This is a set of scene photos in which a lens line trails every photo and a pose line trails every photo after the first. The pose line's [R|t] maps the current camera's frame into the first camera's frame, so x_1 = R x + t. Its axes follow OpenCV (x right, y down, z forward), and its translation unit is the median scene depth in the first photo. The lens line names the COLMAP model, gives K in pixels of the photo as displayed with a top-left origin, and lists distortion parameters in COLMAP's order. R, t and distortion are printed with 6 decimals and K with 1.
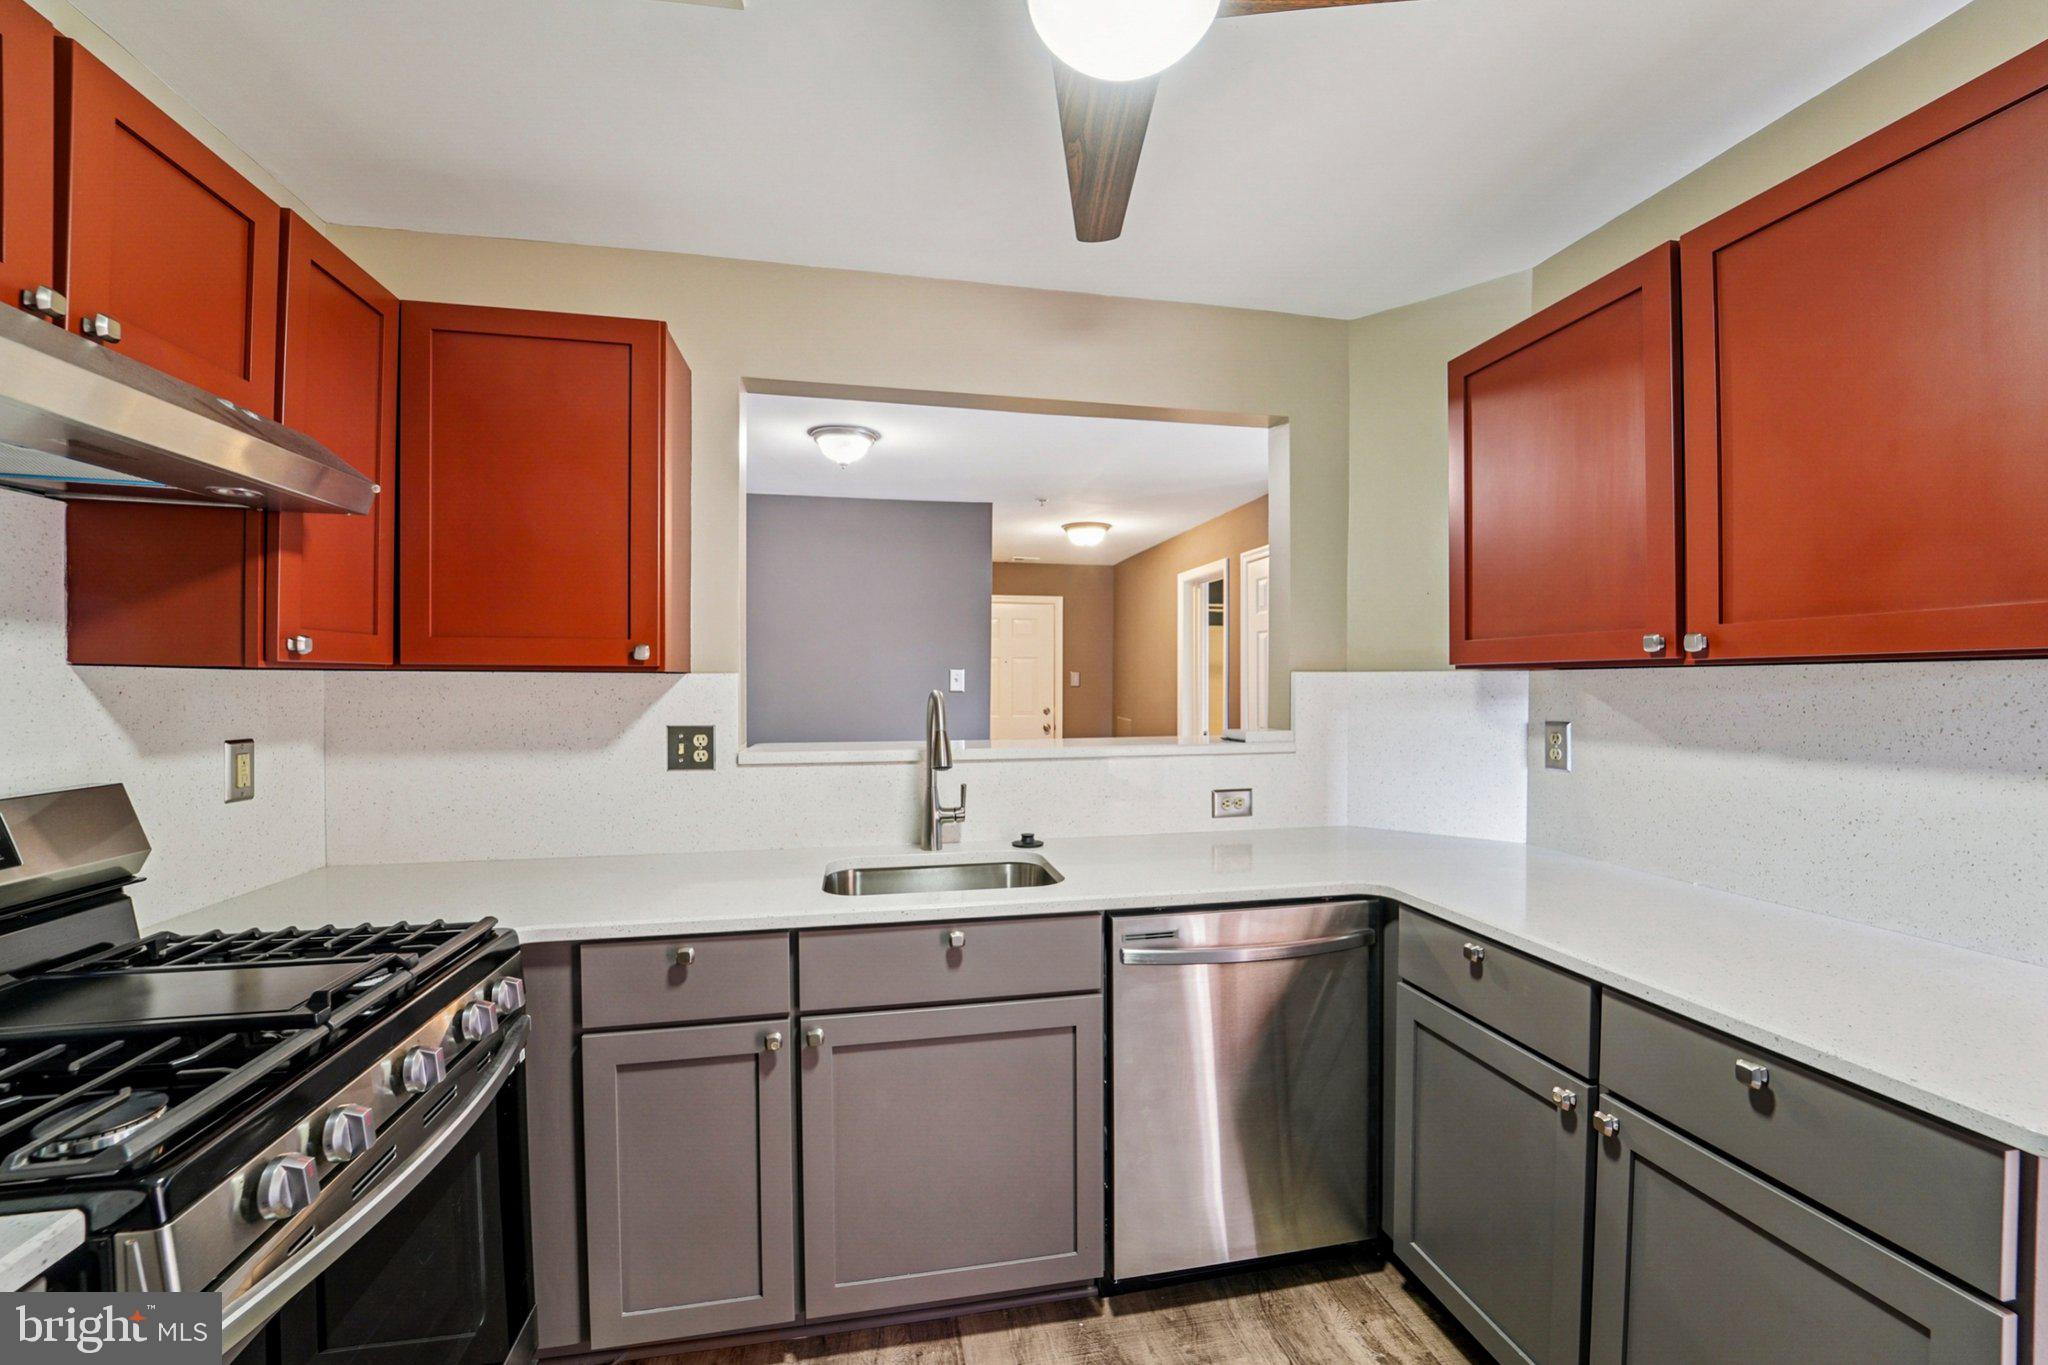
lens RADIAL K [[835.5, 0, 1024.0], [0, 835.5, 682.5], [0, 0, 1]] dist [-0.013029, 0.000618]
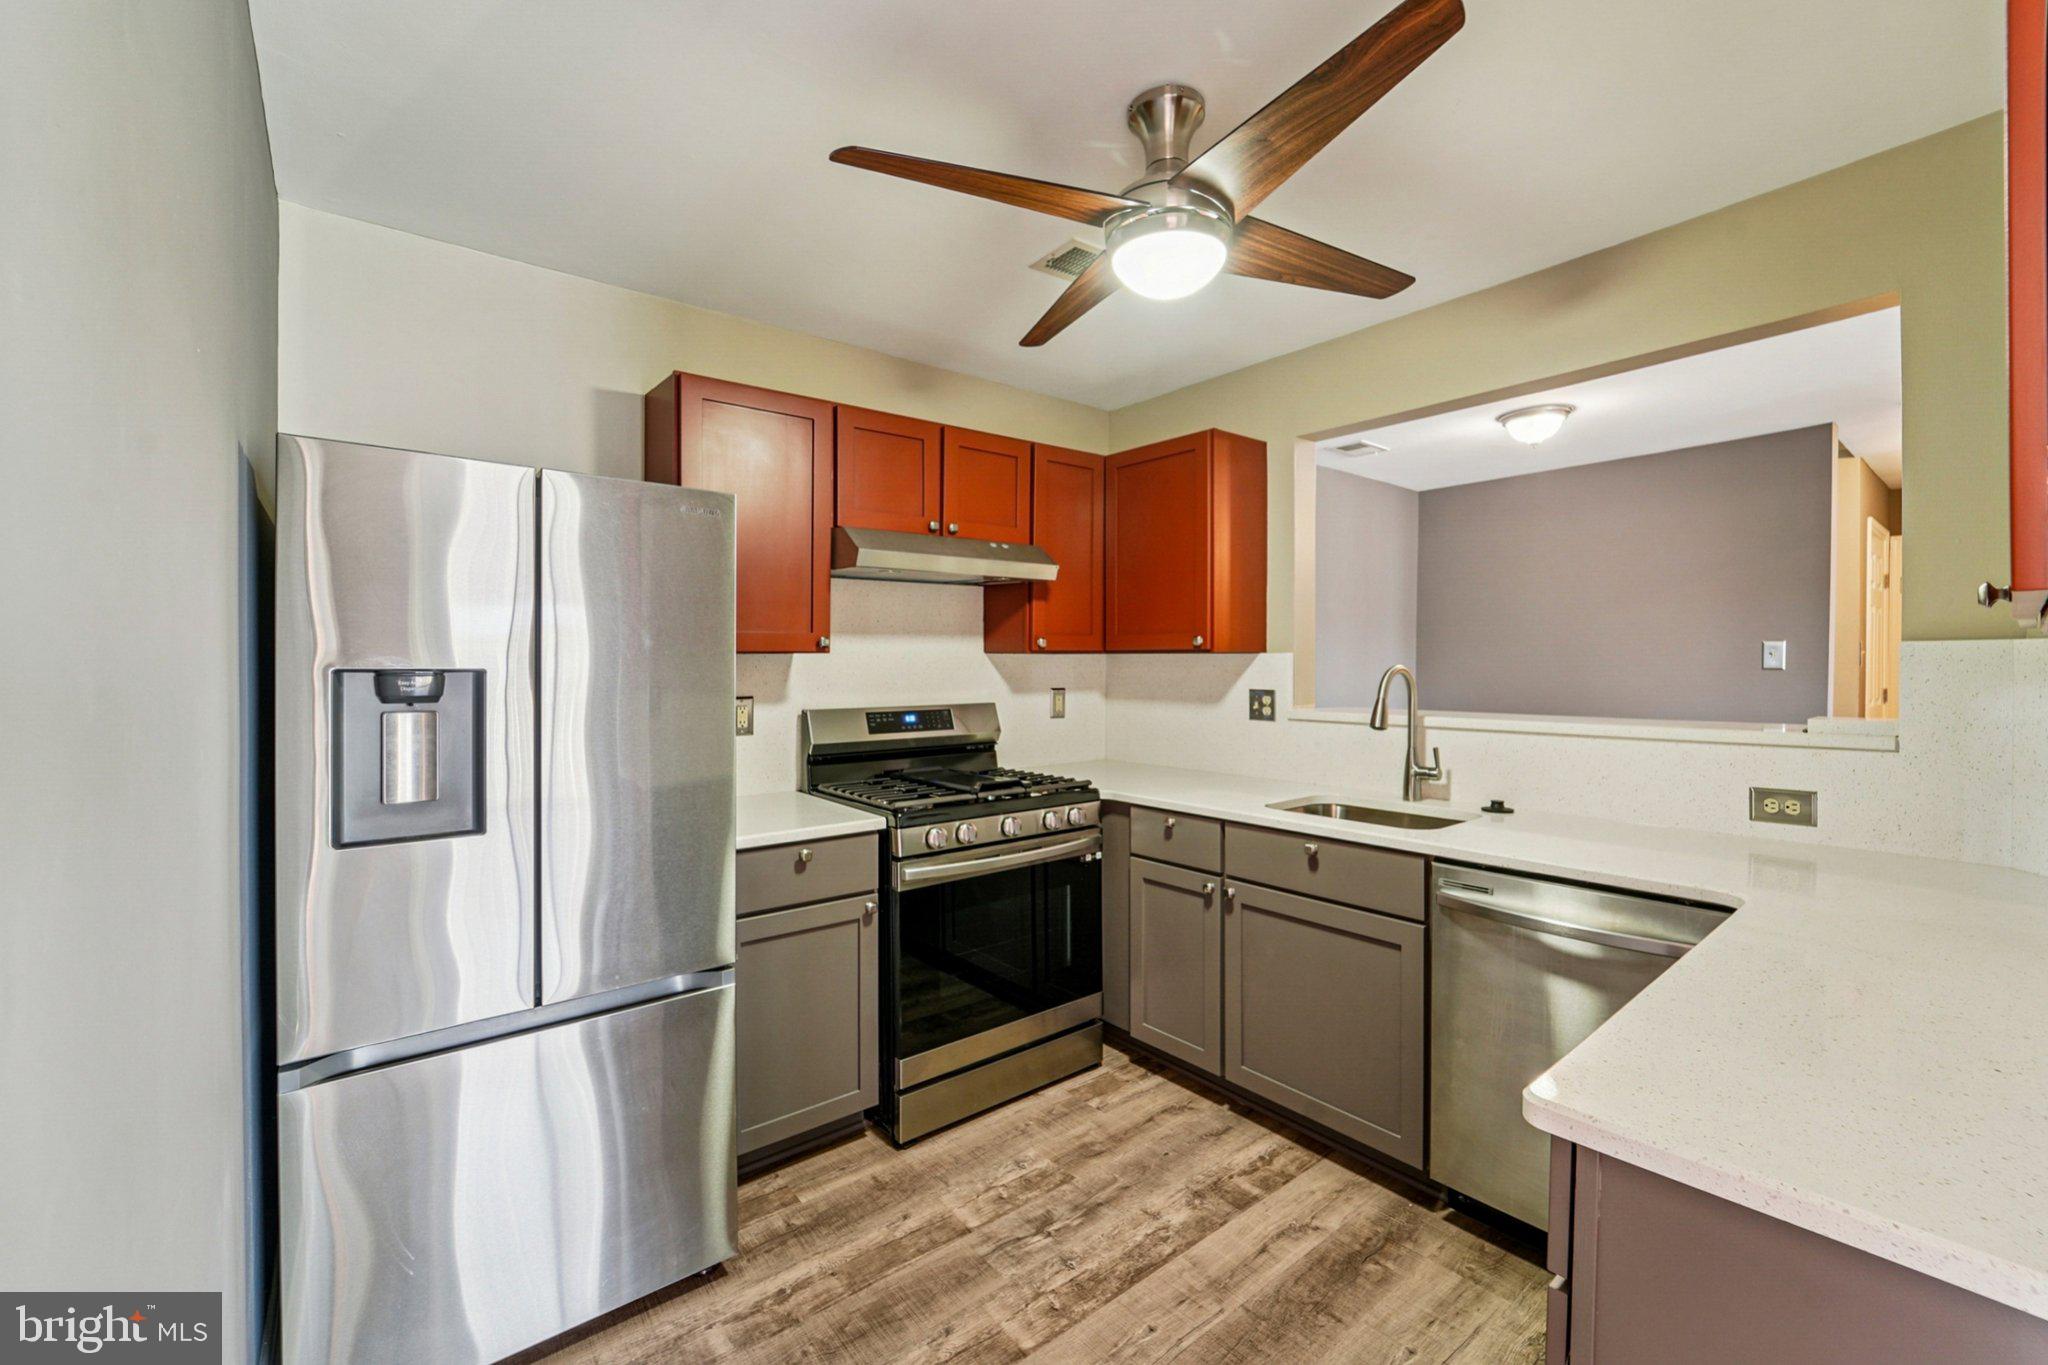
lens RADIAL K [[835.2, 0, 1025.5], [0, 835.2, 644.9], [0, 0, 1]] dist [-0.009646, 0.000129]
pose [[0.459989, -0.019592, -0.887708, 0.803793], [0.004341, 0.999794, -0.019816, 0.002163], [0.887914, 0.005262, 0.459980, -0.026433]]
